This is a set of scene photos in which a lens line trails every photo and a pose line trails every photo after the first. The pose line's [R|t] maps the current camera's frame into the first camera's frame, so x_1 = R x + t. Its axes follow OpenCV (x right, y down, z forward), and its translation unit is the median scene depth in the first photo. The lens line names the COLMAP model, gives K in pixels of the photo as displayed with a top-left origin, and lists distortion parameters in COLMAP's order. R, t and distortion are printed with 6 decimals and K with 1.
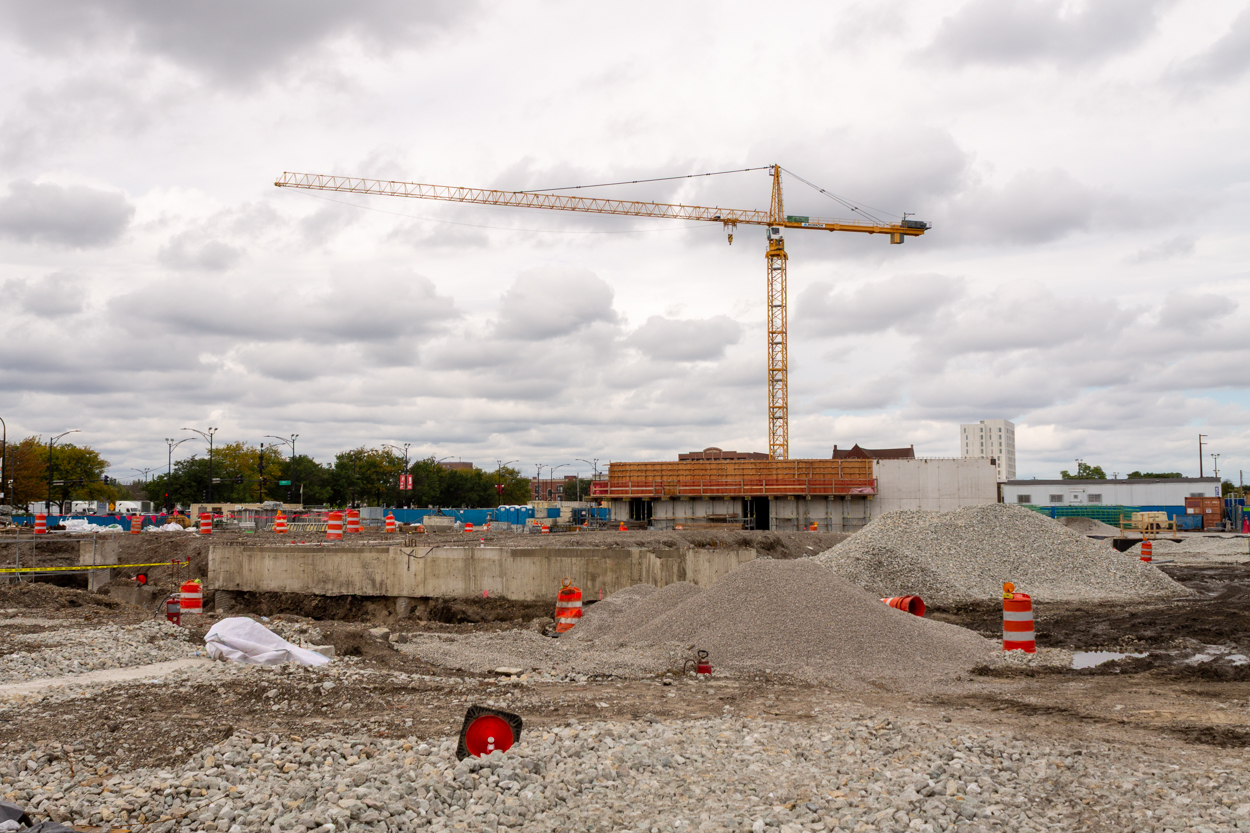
lens RADIAL K [[1426.9, 0, 615.3], [0, 1426.9, 388.6], [0, 0, 1]] dist [0.096675, 0.000000]
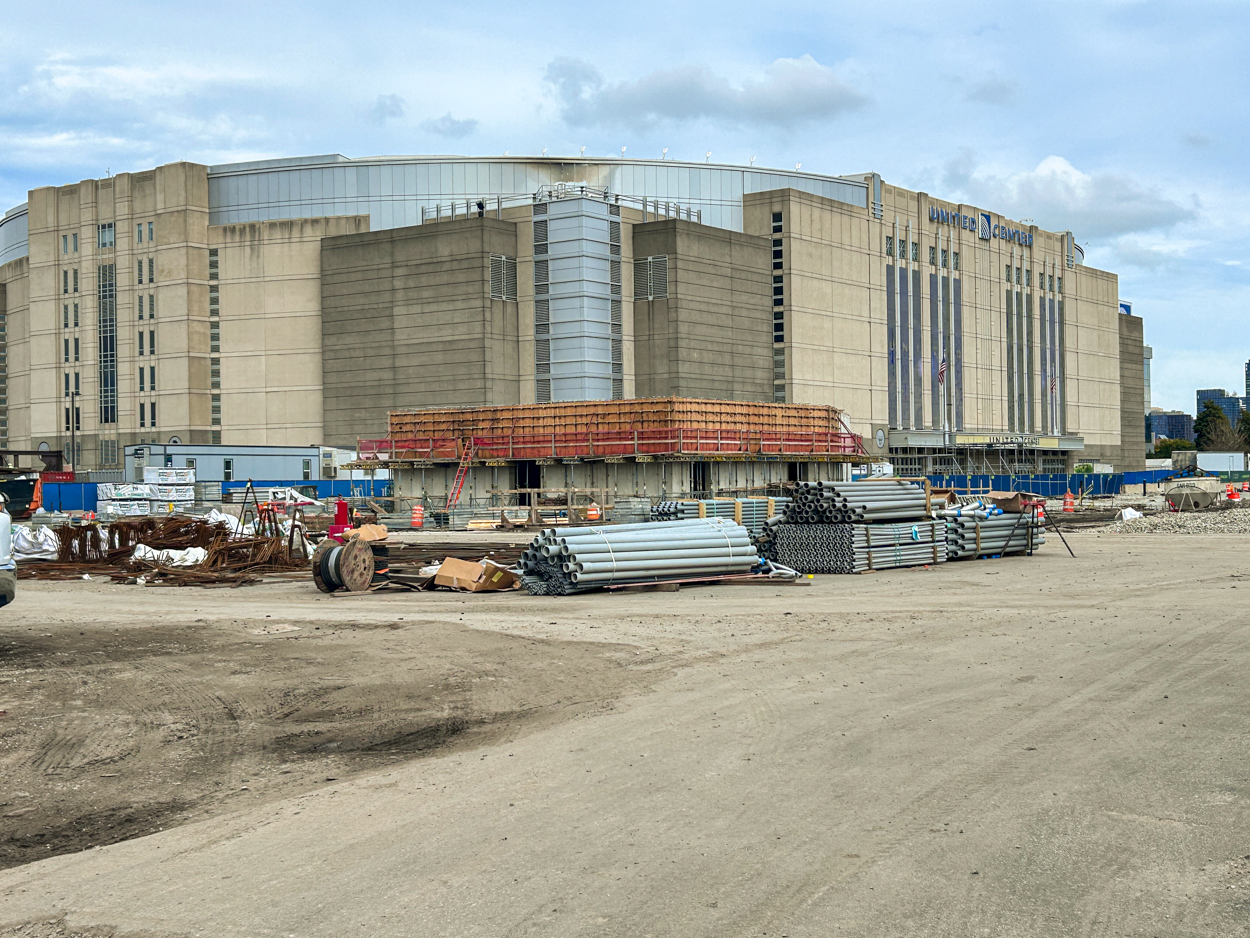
lens RADIAL K [[1657.6, 0, 624.7], [0, 1657.6, 467.5], [0, 0, 1]] dist [0.014880, 0.000000]
pose [[0.225364, 0.012461, 0.974195, -0.311383], [-0.072063, 0.997392, 0.003913, 0.037307], [-0.971606, -0.071085, 0.225675, 0.404379]]
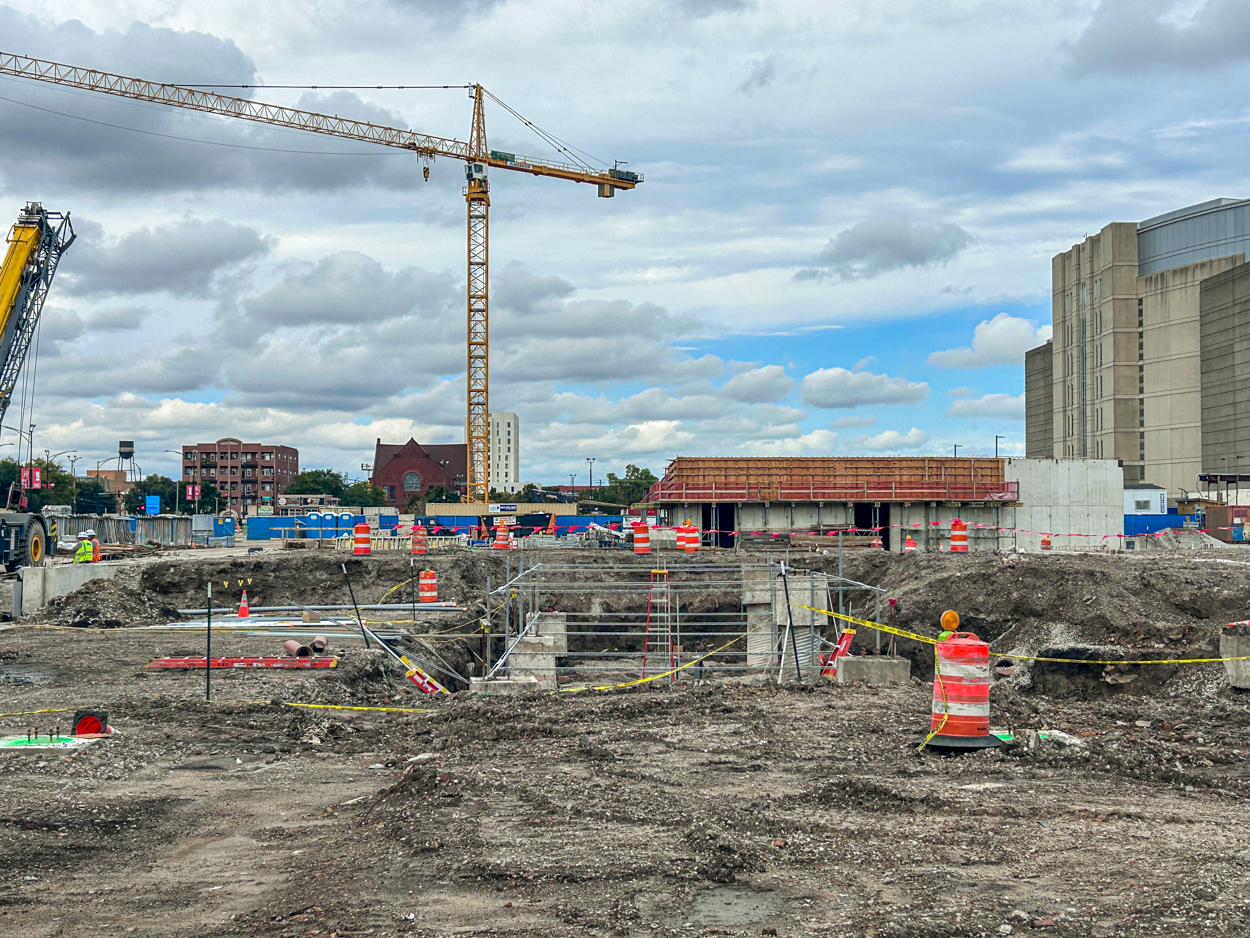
lens RADIAL K [[1705.6, 0, 645.5], [0, 1705.6, 513.6], [0, 0, 1]] dist [0.003151, 0.000000]
pose [[0.917628, 0.004700, 0.397412, -0.178884], [-0.037467, 0.996500, 0.074725, 0.006684], [-0.395670, -0.083459, 0.914593, 0.078398]]
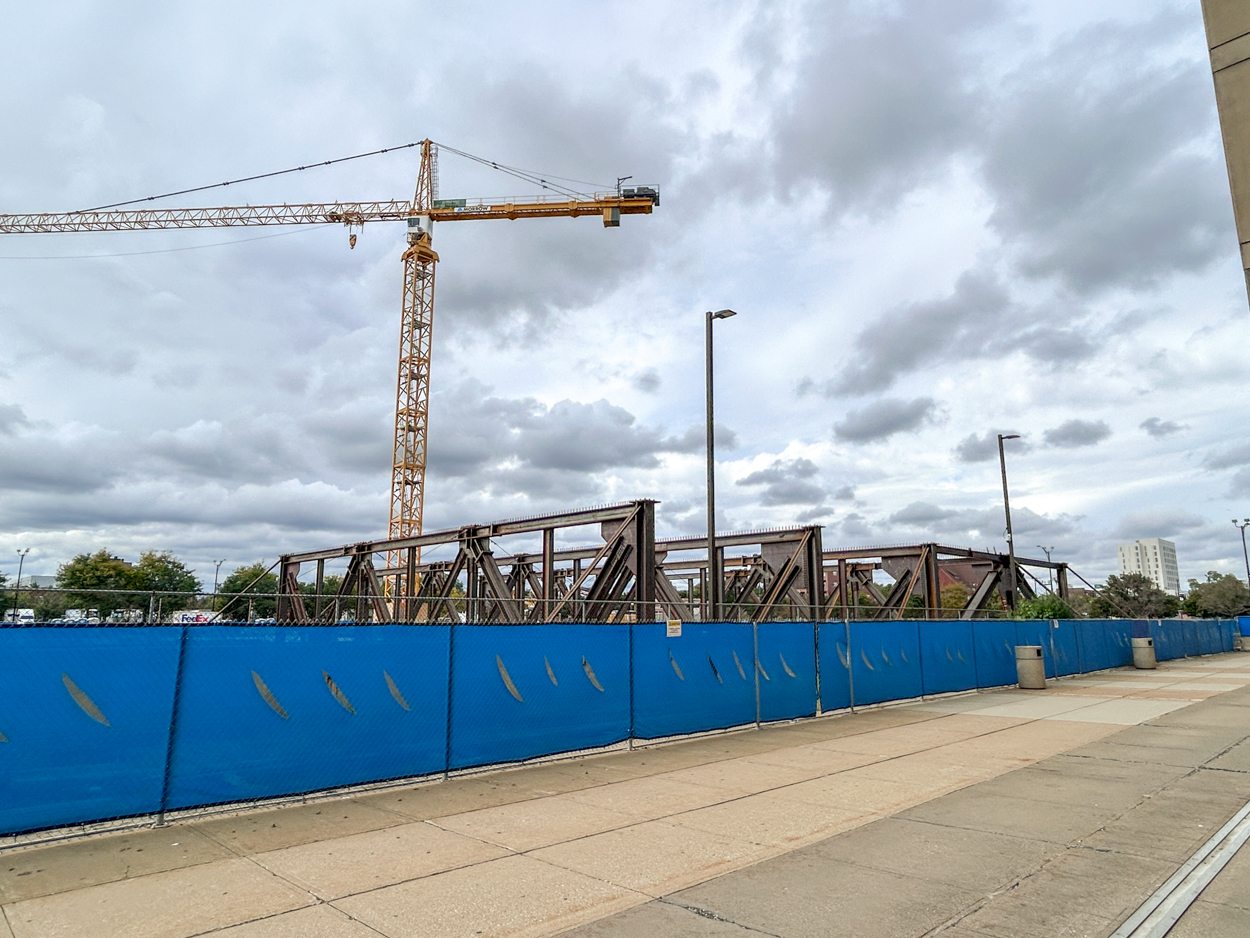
lens RADIAL K [[784.1, 0, 620.2], [0, 784.1, 467.6], [0, 0, 1]] dist [0.001774, -0.000069]
pose [[0.918358, -0.071047, -0.389322, 0.348693], [0.031173, 0.993684, -0.107802, 0.055808], [0.394521, 0.086864, 0.914772, 0.694111]]
